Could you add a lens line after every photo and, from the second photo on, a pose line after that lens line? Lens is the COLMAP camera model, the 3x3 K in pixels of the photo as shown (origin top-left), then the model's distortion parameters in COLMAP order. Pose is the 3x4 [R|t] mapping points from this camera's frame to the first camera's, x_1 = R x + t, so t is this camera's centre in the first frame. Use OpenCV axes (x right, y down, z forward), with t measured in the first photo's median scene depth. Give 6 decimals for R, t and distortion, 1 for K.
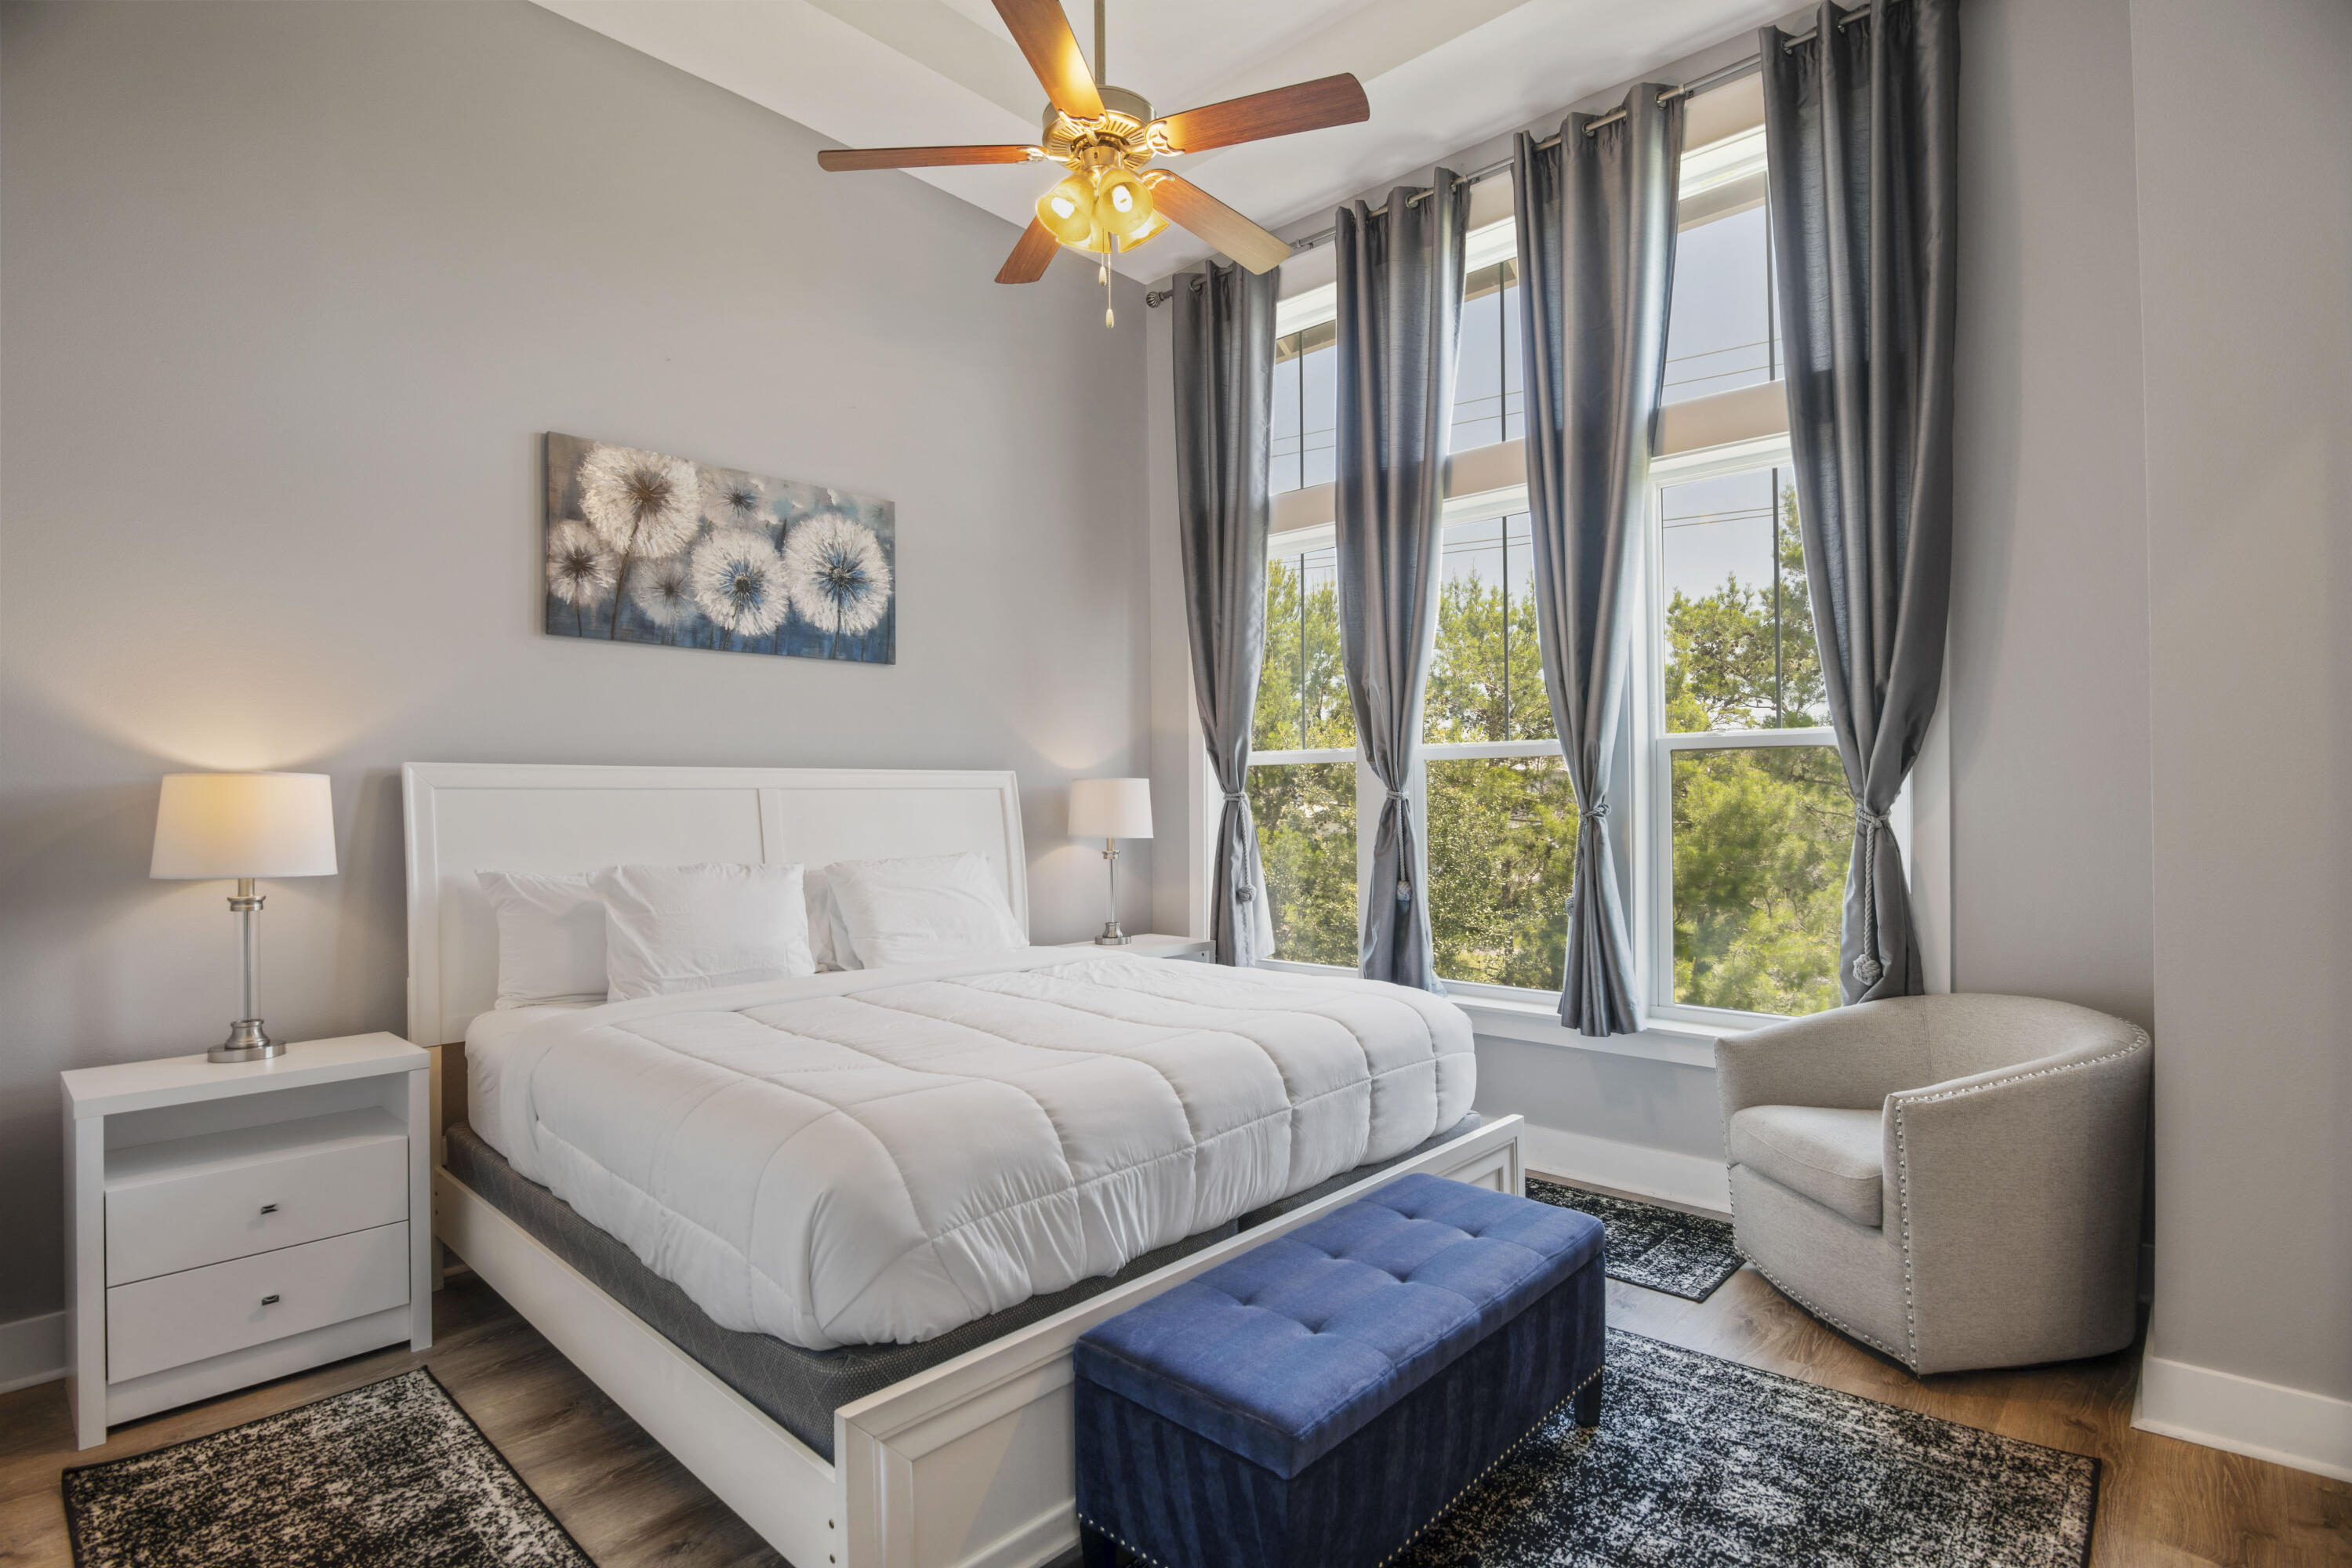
lens RADIAL K [[1172.2, 0, 1179.2], [0, 1172.2, 769.2], [0, 0, 1]] dist [-0.015754, 0.000289]
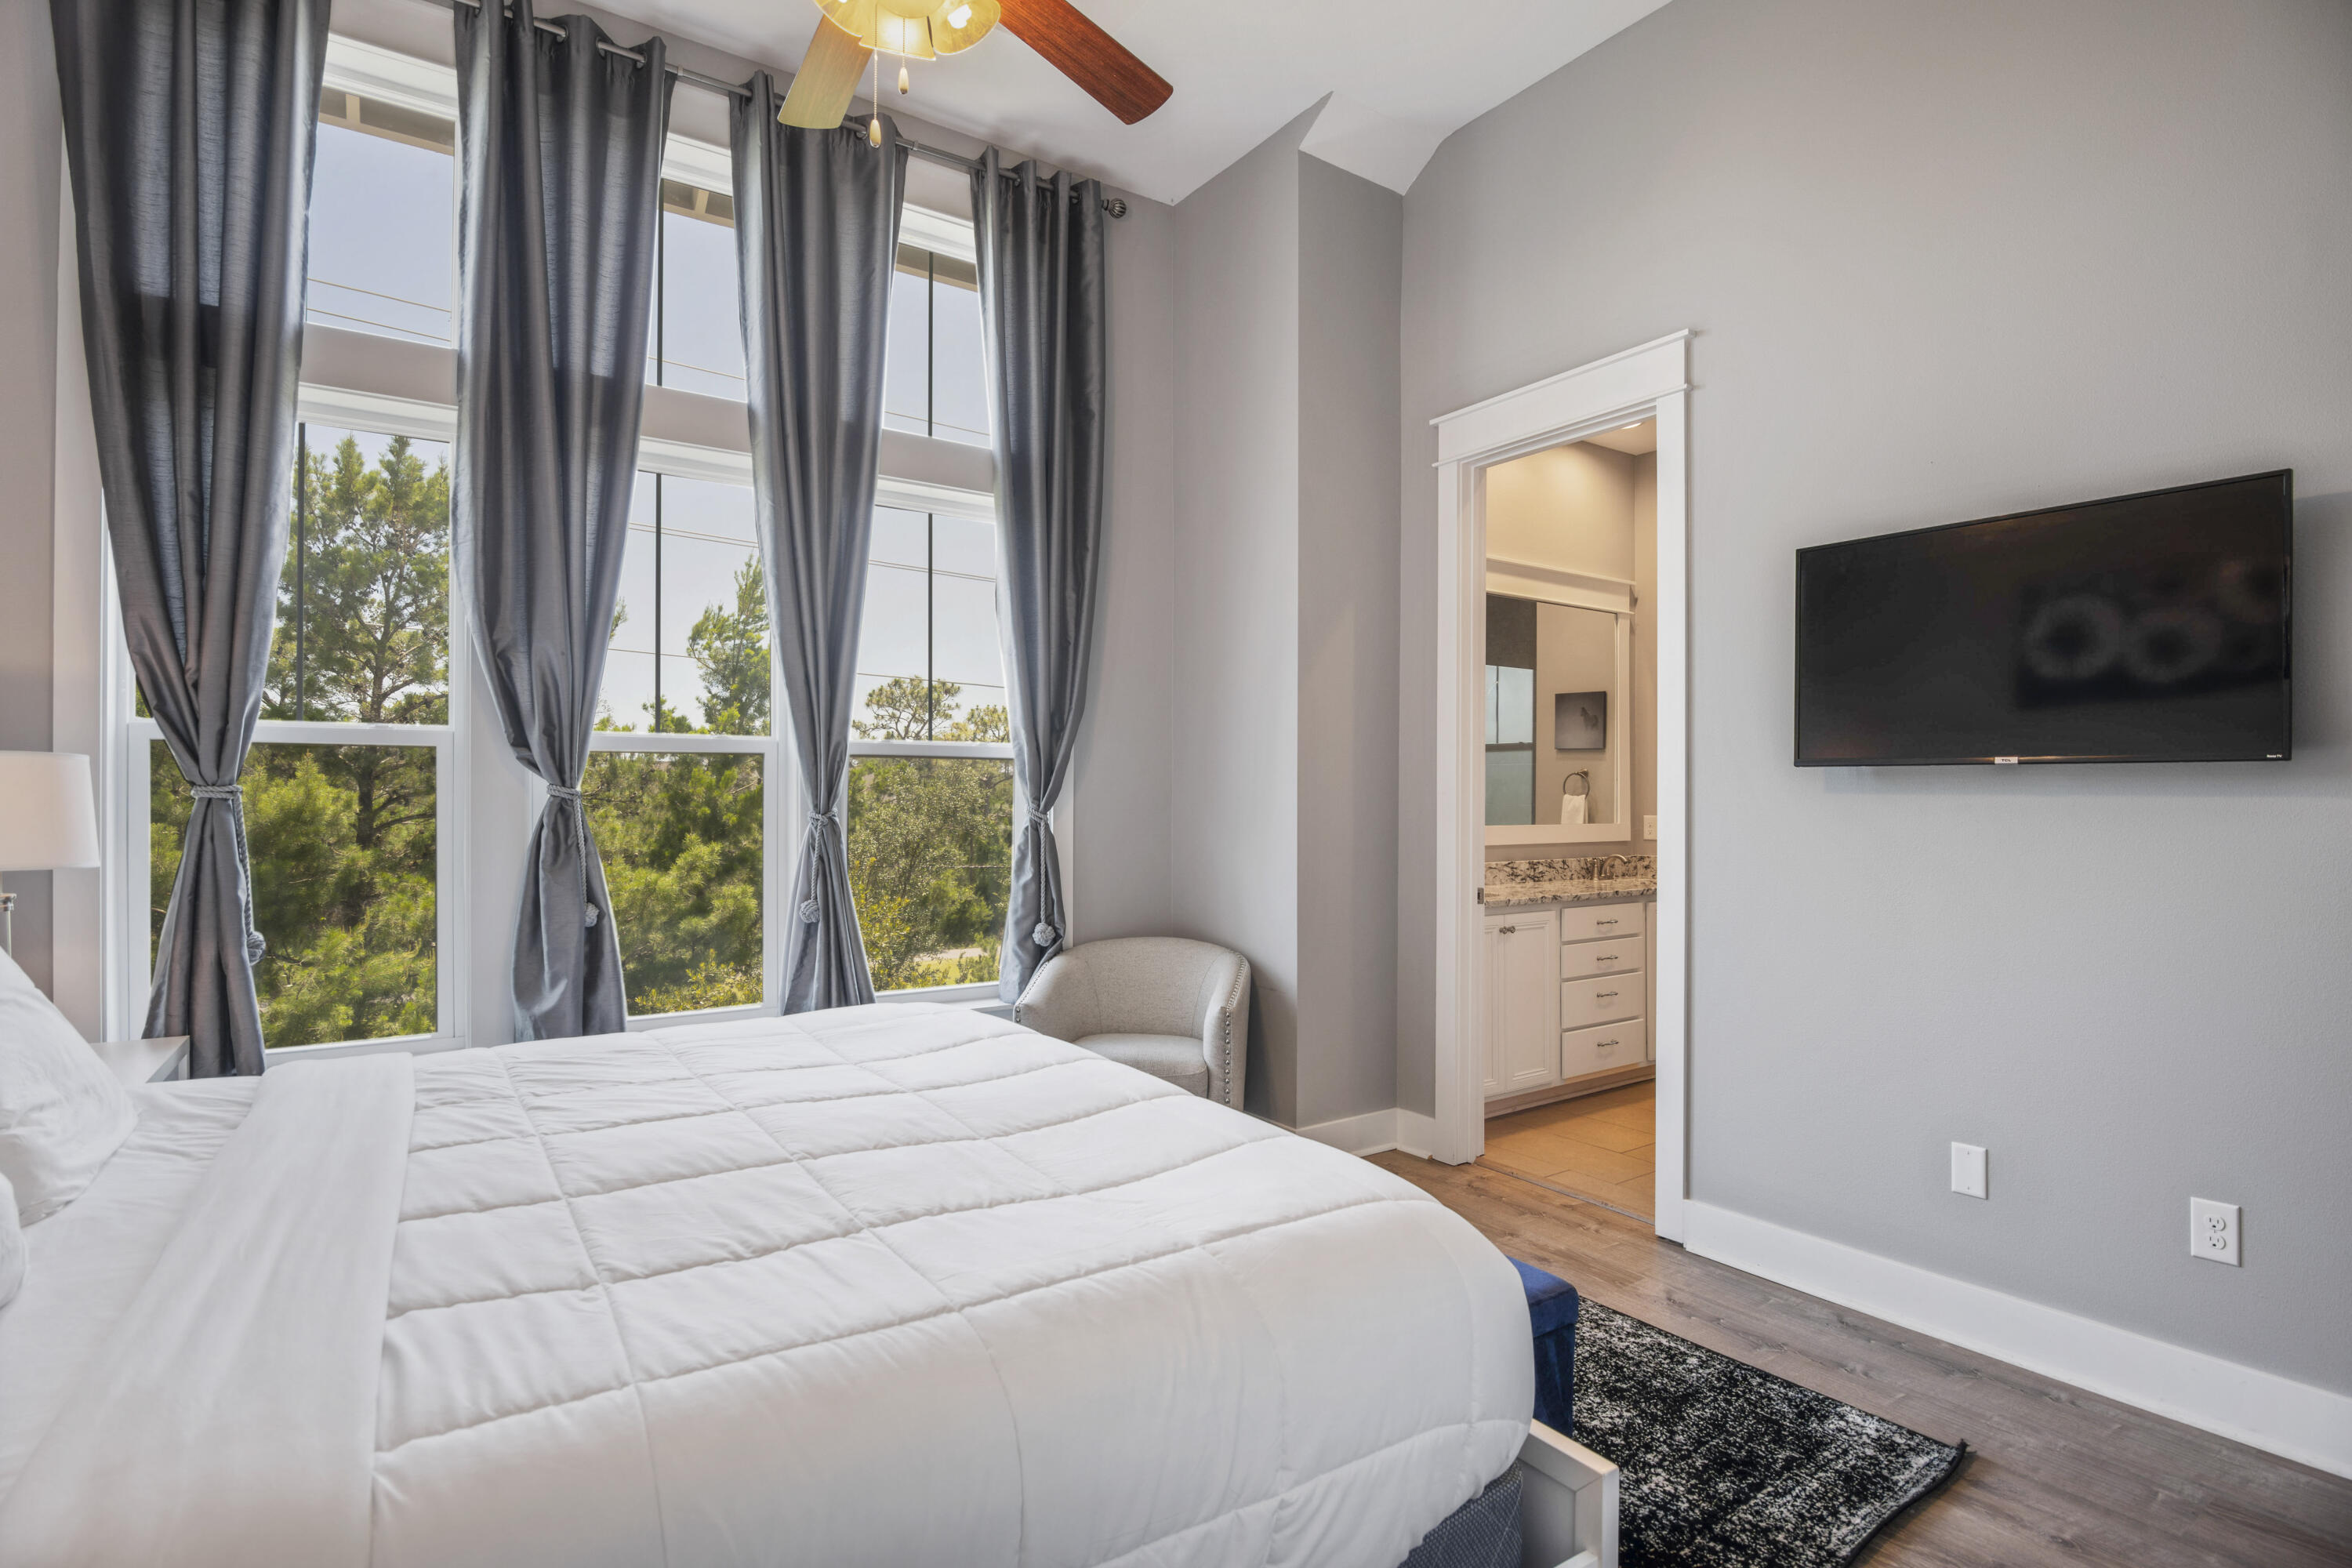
lens RADIAL K [[1172.2, 0, 1179.2], [0, 1172.2, 769.2], [0, 0, 1]] dist [-0.015754, 0.000289]
pose [[0.226663, 0.035146, 0.973339, -0.484231], [-0.028129, 0.999168, -0.029528, 0.018594], [-0.973567, -0.020686, 0.227463, 0.441285]]
